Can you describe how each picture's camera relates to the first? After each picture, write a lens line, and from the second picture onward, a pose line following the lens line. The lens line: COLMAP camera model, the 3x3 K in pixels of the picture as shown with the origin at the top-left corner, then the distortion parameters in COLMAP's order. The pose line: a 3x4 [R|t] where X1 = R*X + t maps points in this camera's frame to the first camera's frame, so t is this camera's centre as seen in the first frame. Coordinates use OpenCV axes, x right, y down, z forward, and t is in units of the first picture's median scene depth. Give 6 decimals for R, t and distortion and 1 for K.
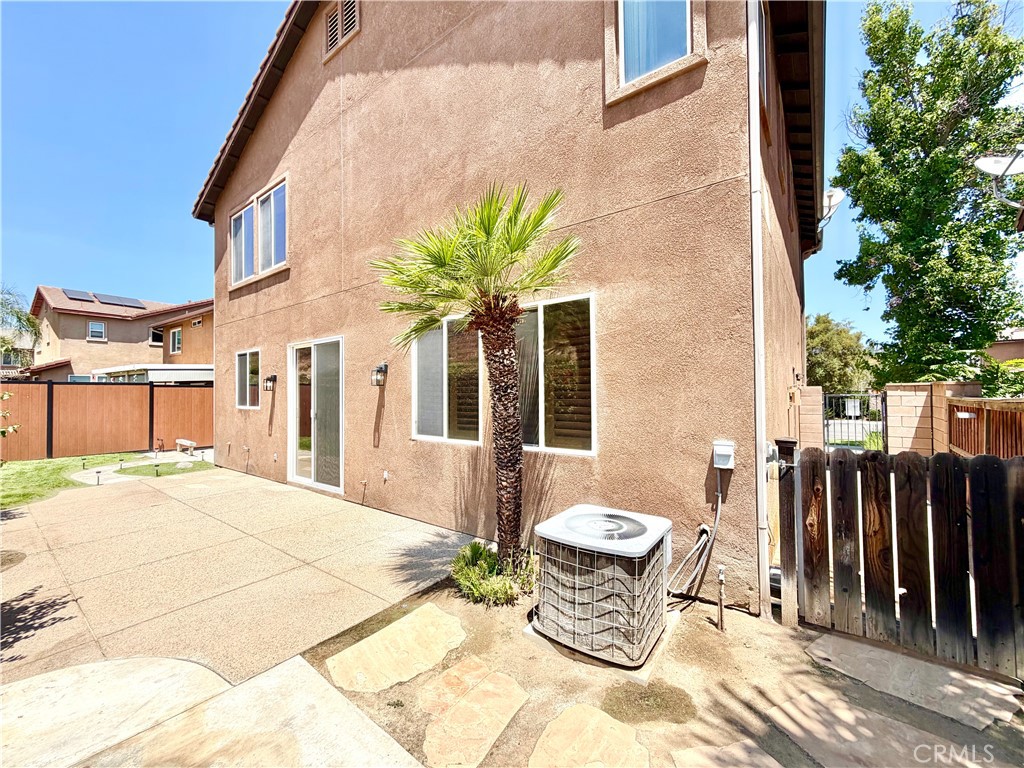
lens RADIAL K [[408.9, 0, 508.7], [0, 408.9, 384.4], [0, 0, 1]] dist [-0.005313, 0.001024]
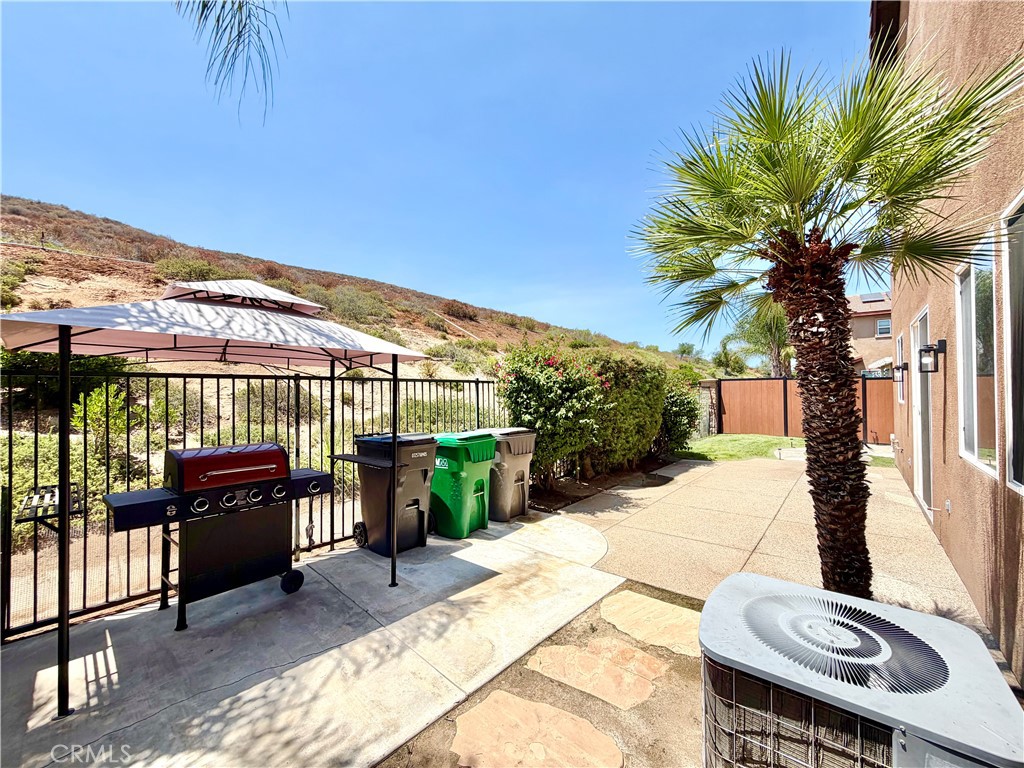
lens RADIAL K [[408.9, 0, 509.5], [0, 408.9, 388.6], [0, 0, 1]] dist [-0.005313, 0.001024]
pose [[-0.051152, -0.000494, -0.998691, 0.568283], [0.026298, 0.999652, -0.001842, 0.018312], [0.998345, -0.026357, -0.051121, 0.464780]]
